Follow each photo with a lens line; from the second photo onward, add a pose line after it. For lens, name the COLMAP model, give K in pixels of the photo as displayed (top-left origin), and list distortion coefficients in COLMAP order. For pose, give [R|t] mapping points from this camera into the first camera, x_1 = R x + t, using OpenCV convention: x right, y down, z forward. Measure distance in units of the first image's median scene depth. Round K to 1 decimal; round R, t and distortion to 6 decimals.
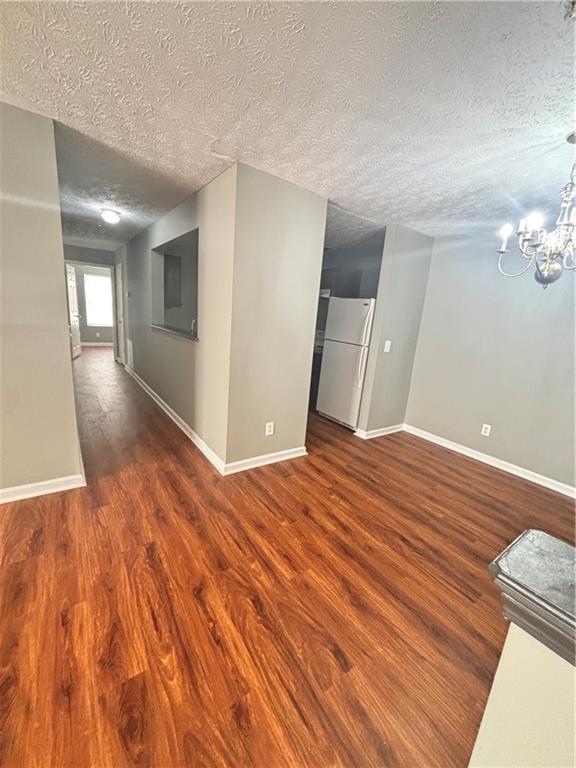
lens RADIAL K [[309.9, 0, 288.0], [0, 309.9, 384.0], [0, 0, 1]] dist [0.000247, 0.000013]
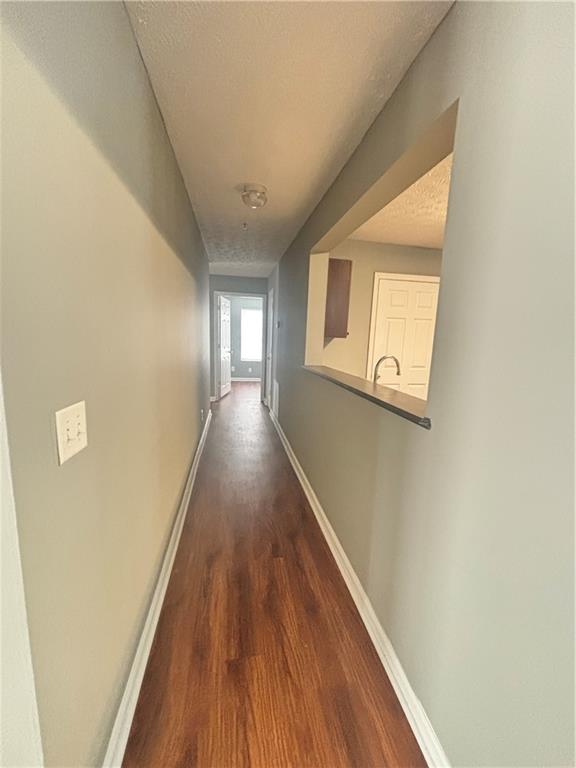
lens RADIAL K [[315.5, 0, 288.0], [0, 315.5, 384.0], [0, 0, 1]] dist [0.001852, -0.000004]
pose [[0.903183, 0.022893, -0.428645, -0.242761], [-0.062041, 0.995054, -0.077581, -0.131768], [0.424749, 0.096663, 0.900136, 0.504526]]
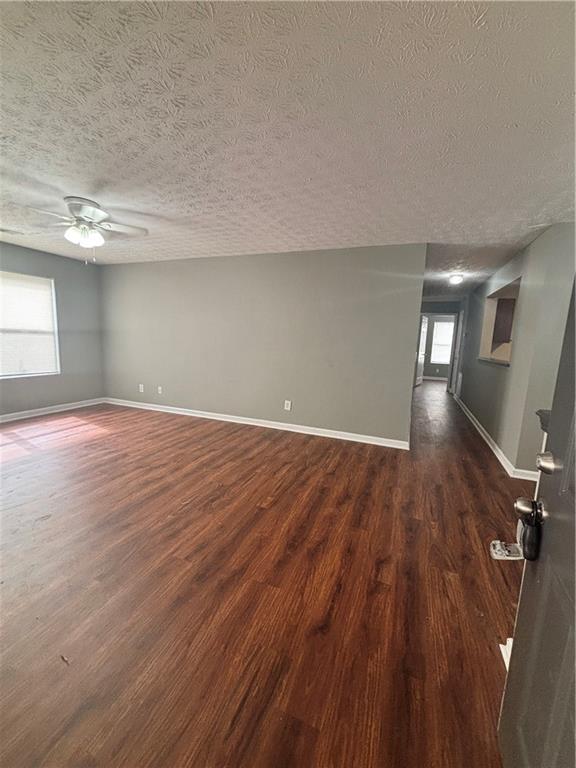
lens RADIAL K [[315.5, 0, 288.0], [0, 315.5, 384.0], [0, 0, 1]] dist [0.001852, -0.000004]
pose [[0.543131, 0.064116, -0.837196, 0.253179], [-0.180076, 0.982774, -0.041560, 0.123318], [0.820110, 0.173331, 0.545321, -0.334114]]
